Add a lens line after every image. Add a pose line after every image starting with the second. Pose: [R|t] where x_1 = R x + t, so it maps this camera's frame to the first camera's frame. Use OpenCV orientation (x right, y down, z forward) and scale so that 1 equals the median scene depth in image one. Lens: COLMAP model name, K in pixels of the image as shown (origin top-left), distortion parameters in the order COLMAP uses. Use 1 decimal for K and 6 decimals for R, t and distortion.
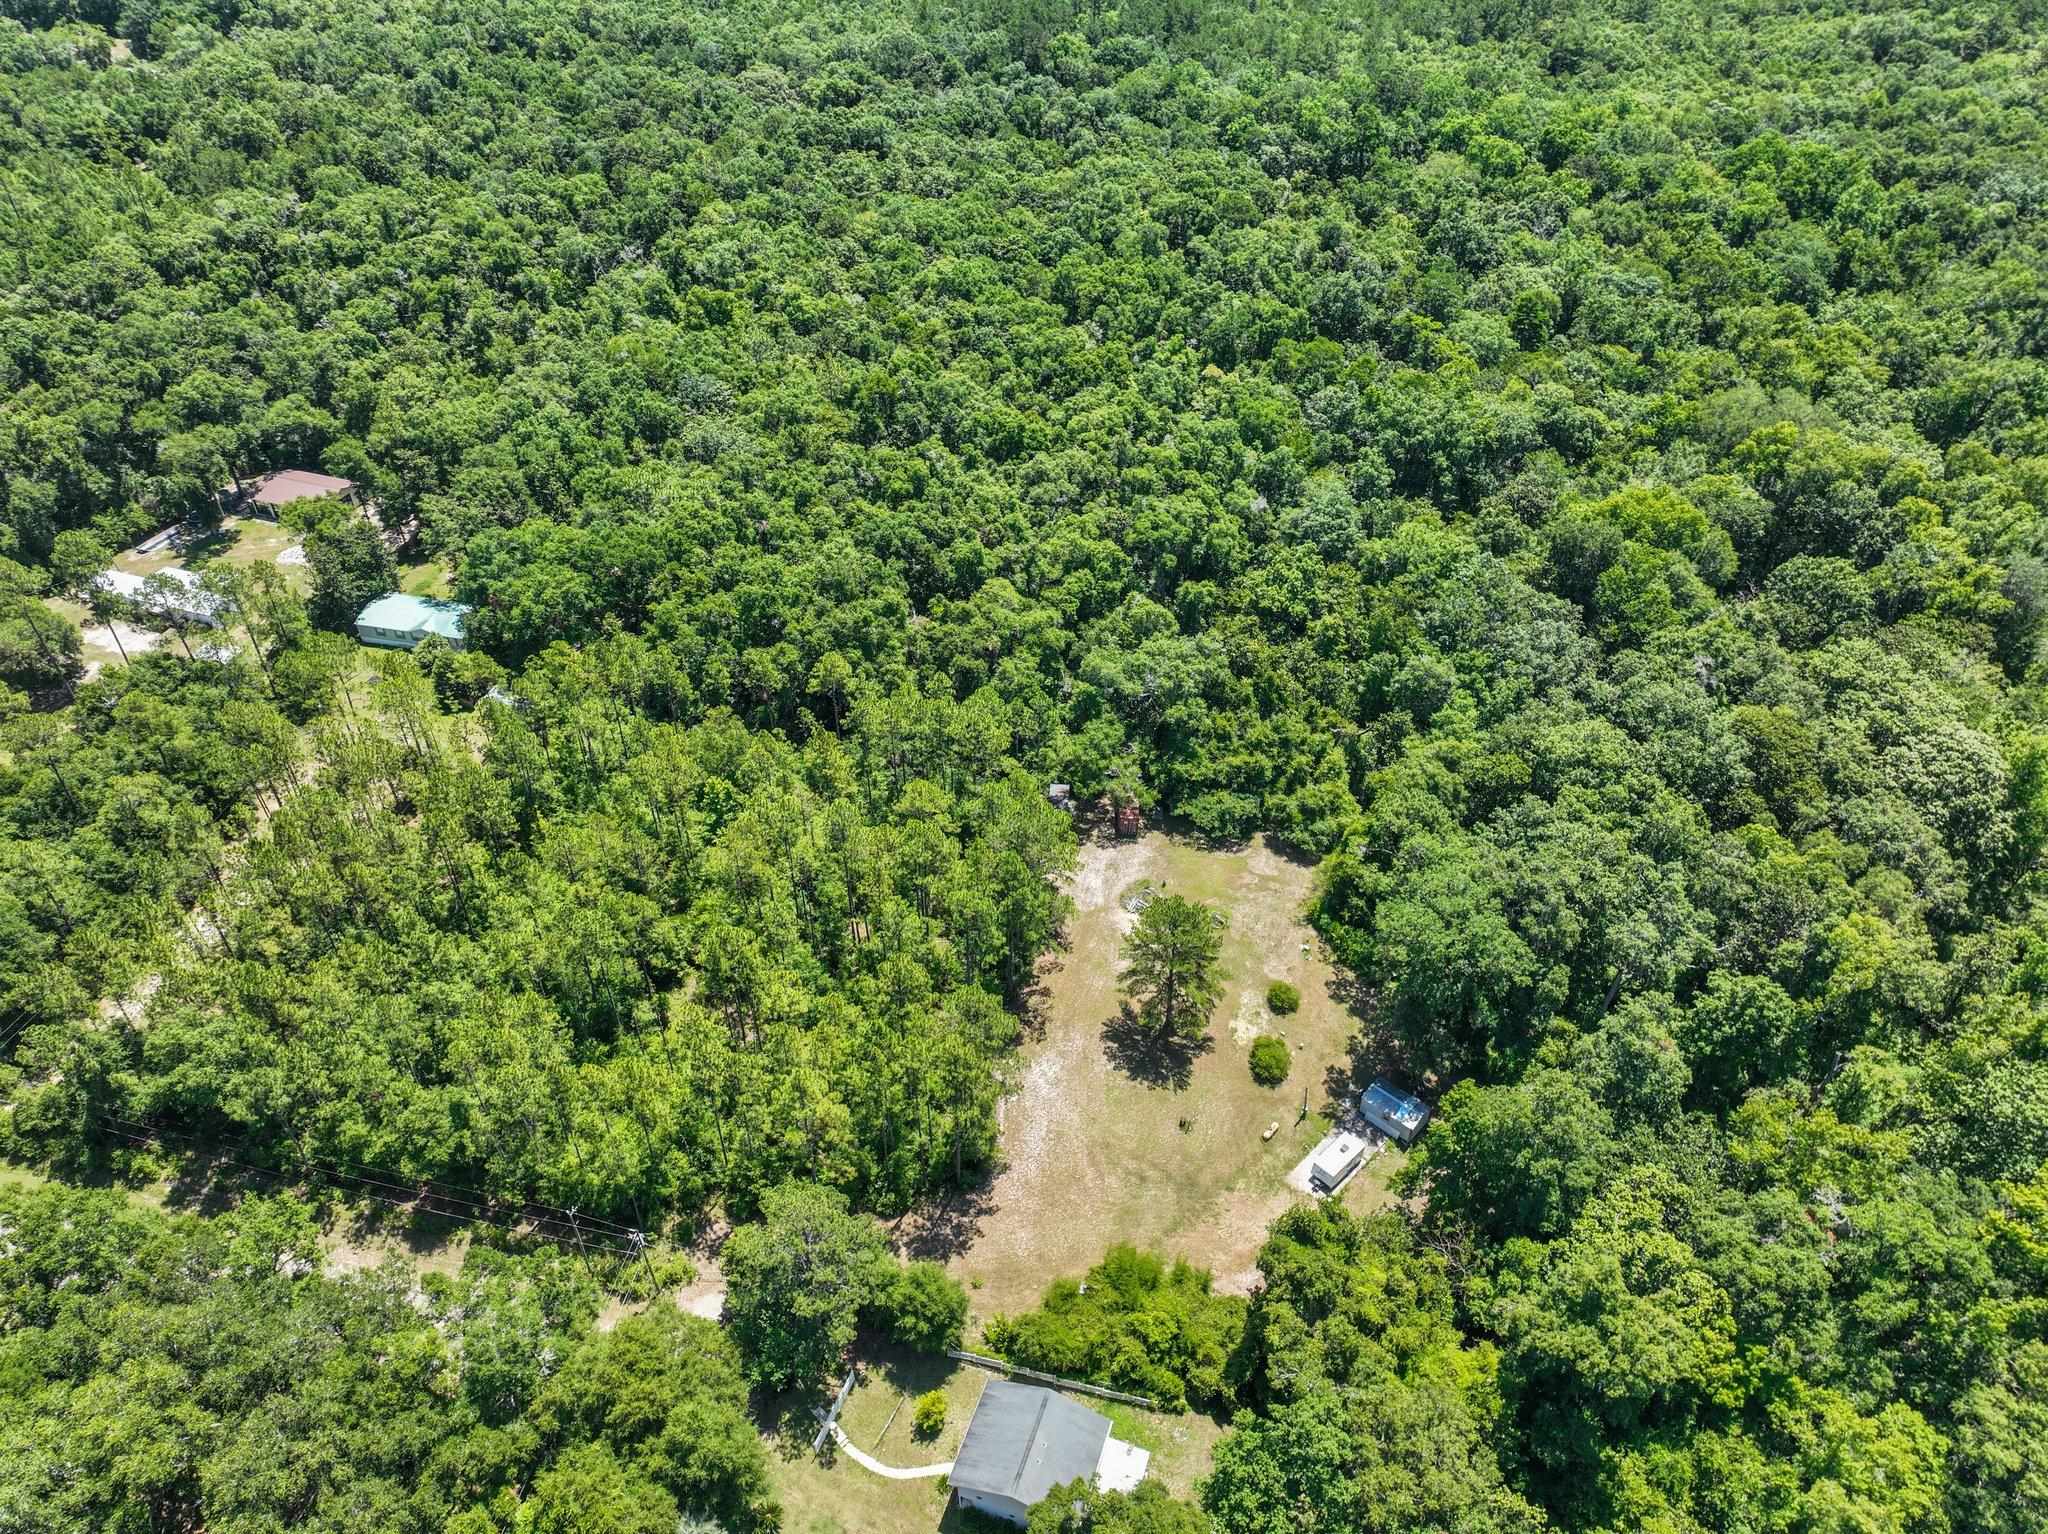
lens RADIAL K [[1433.2, 0, 1021.5], [0, 1433.2, 764.7], [0, 0, 1]] dist [-0.004341, 0.013040]
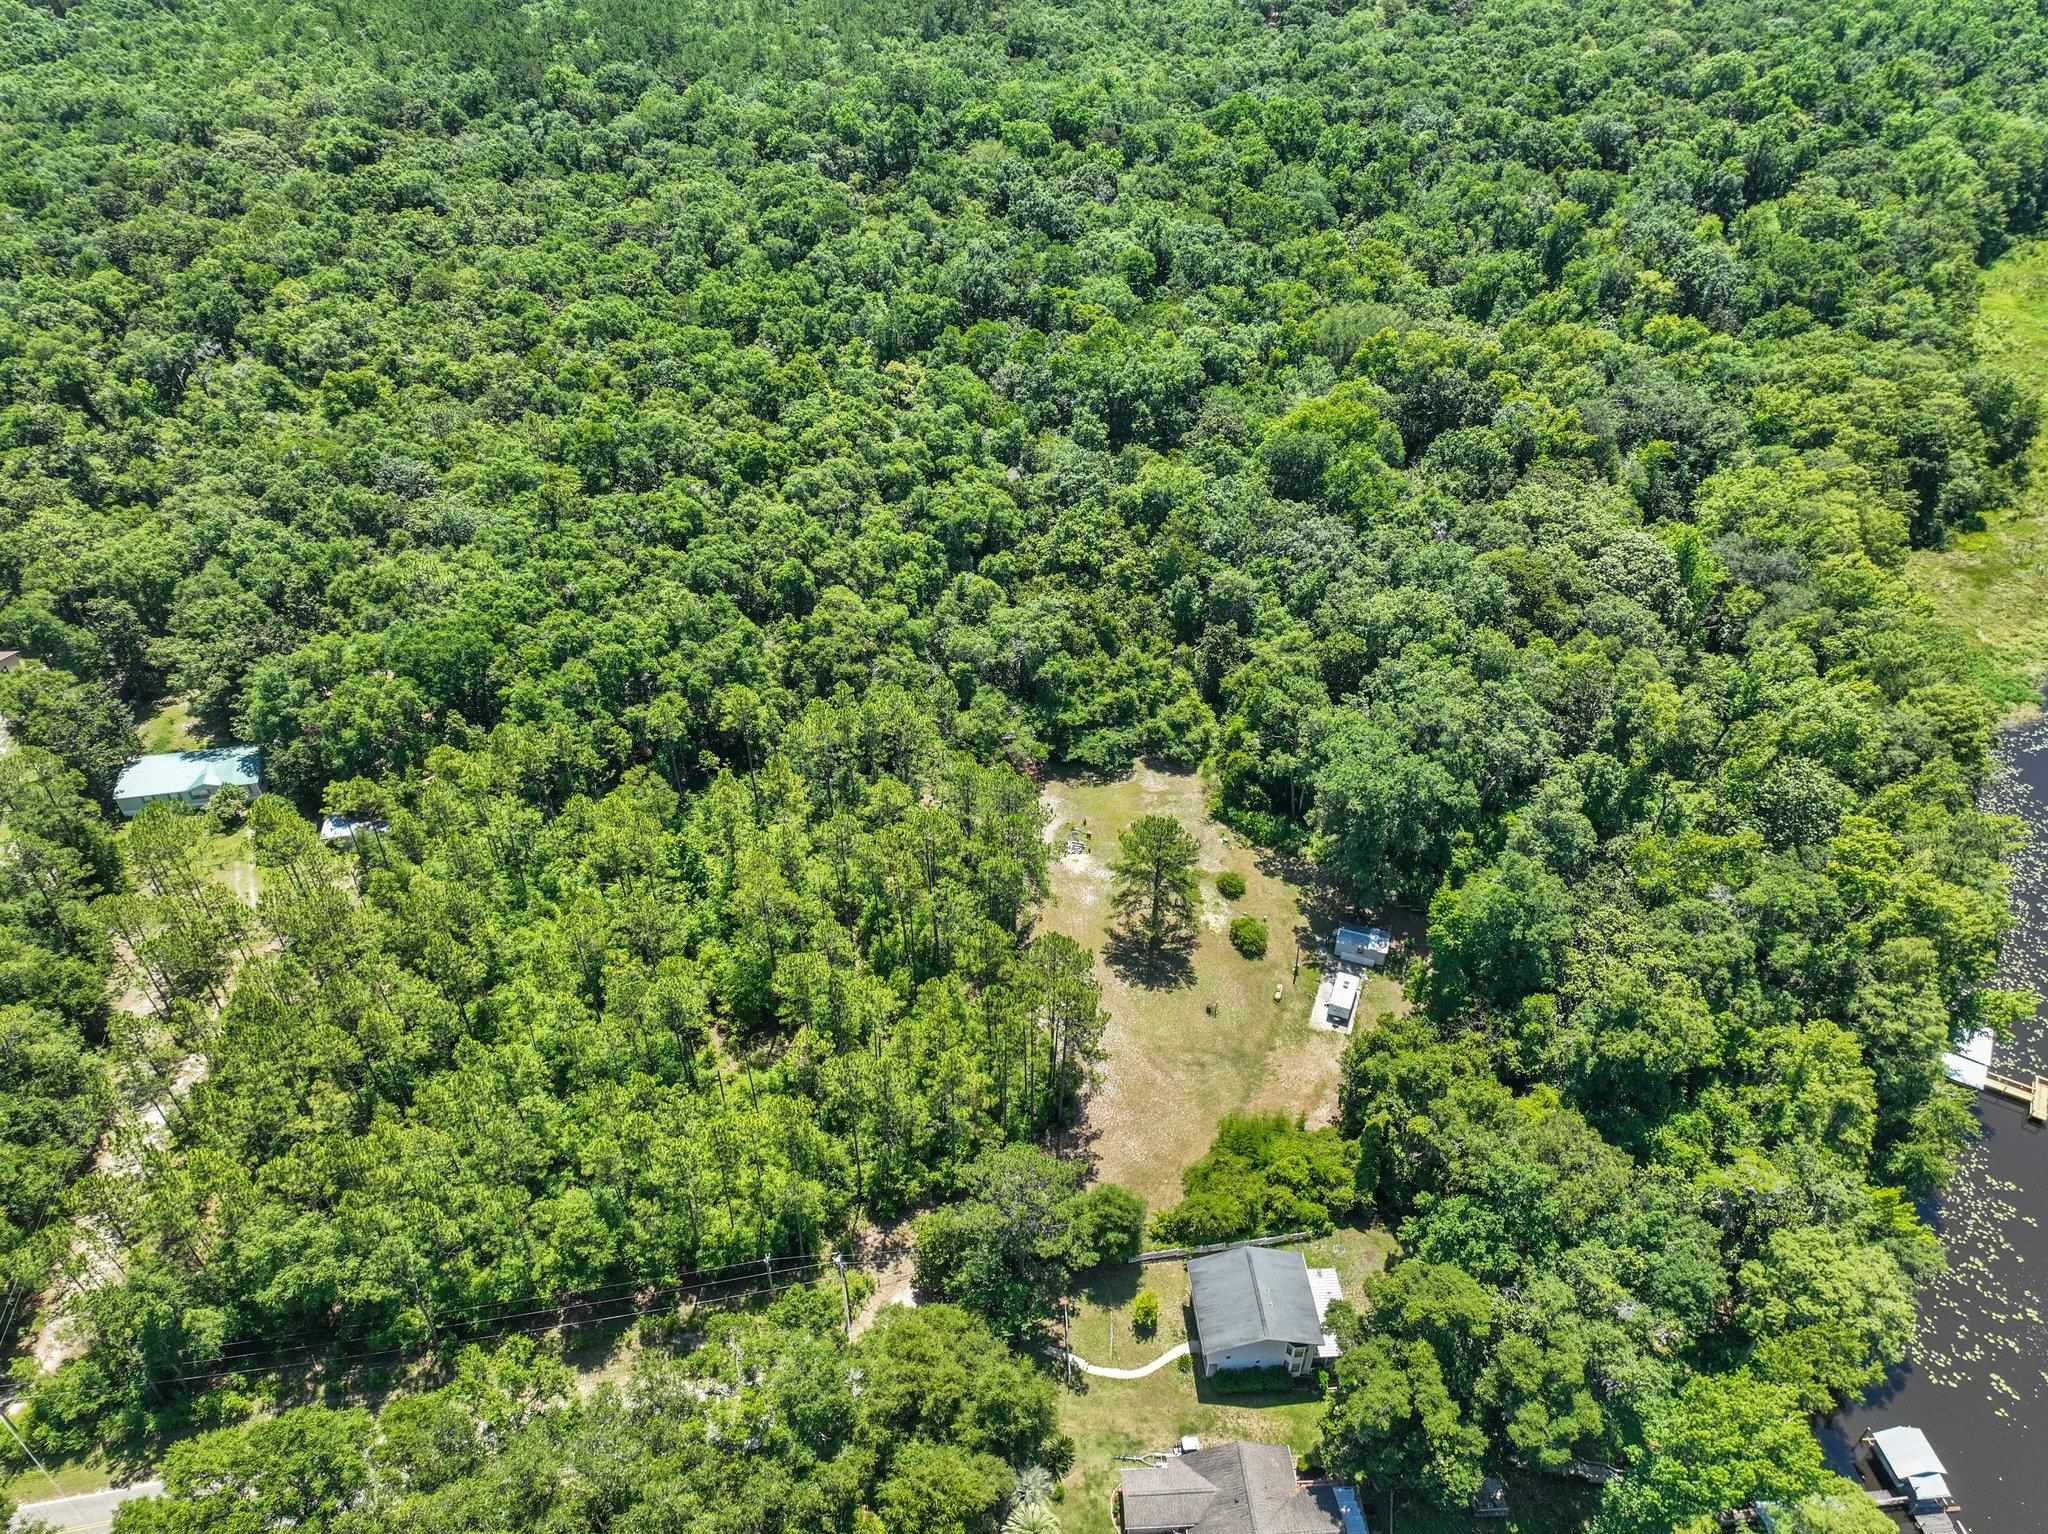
lens RADIAL K [[1433.2, 0, 1030.6], [0, 1433.2, 769.4], [0, 0, 1]] dist [-0.004341, 0.013040]
pose [[0.912644, -0.253815, 0.320404, -0.261514], [0.254613, 0.966209, 0.040161, -0.009016], [-0.319771, 0.044926, 0.946429, -0.016744]]
